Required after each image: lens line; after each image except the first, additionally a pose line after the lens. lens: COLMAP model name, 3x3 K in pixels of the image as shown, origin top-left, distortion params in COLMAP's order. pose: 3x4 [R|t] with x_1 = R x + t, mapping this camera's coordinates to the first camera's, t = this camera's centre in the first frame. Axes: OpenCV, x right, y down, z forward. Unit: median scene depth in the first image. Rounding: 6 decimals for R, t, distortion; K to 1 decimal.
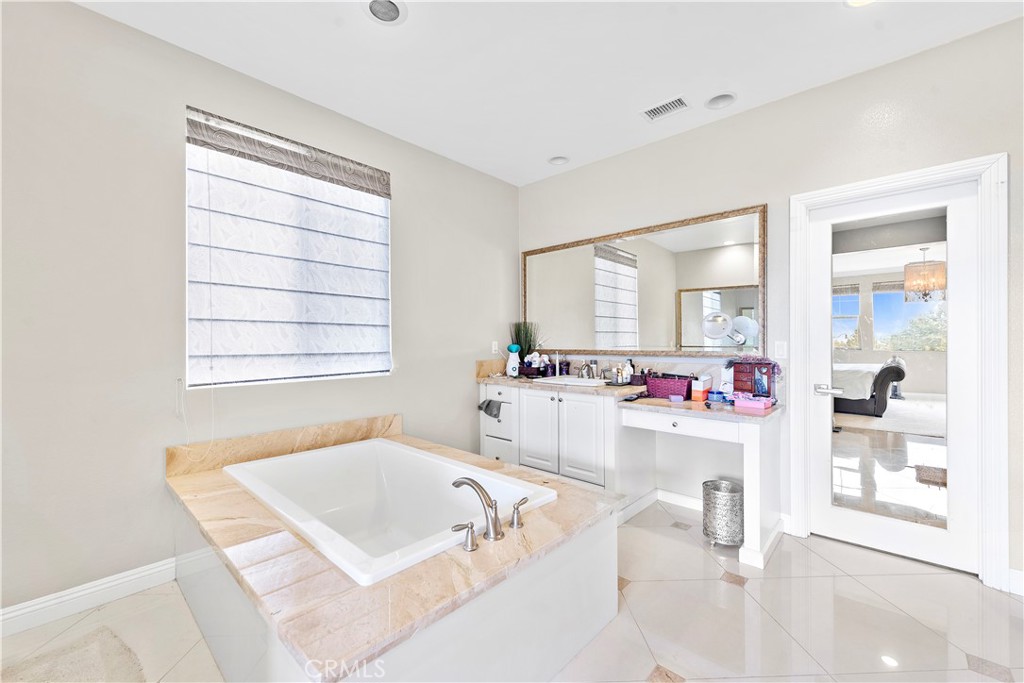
lens RADIAL K [[414.6, 0, 514.9], [0, 414.6, 341.3], [0, 0, 1]] dist [0.011801, -0.001201]
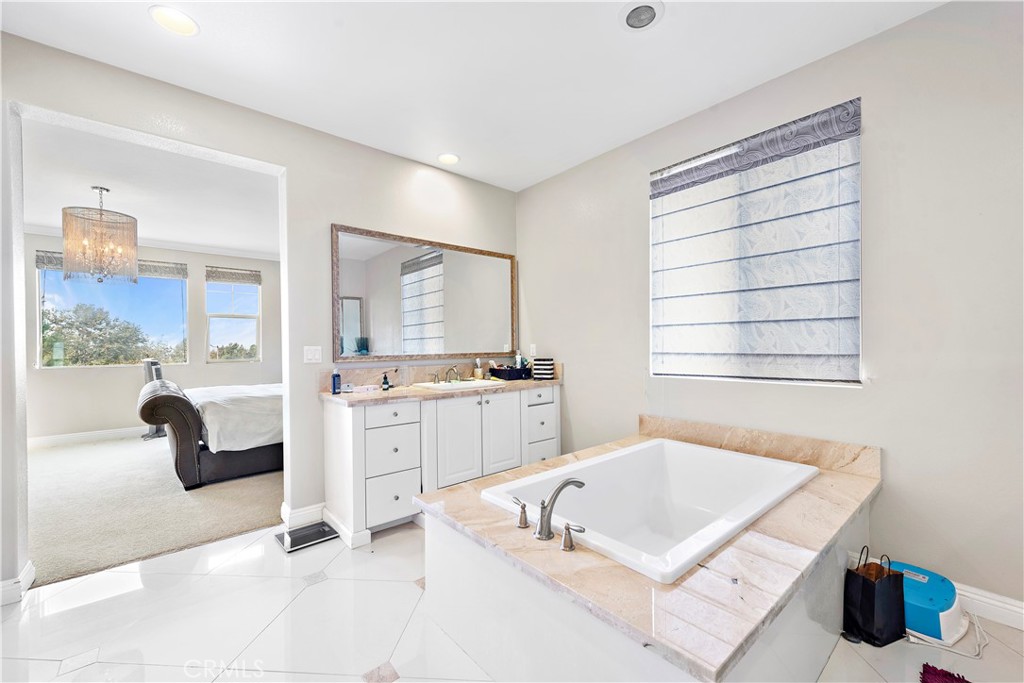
lens RADIAL K [[414.6, 0, 515.4], [0, 414.6, 346.0], [0, 0, 1]] dist [0.011801, -0.001201]
pose [[-0.118301, 0.009140, -0.992936, 0.535486], [0.013182, 0.999884, 0.007634, -0.003047], [0.992890, -0.012186, -0.118408, 0.584833]]
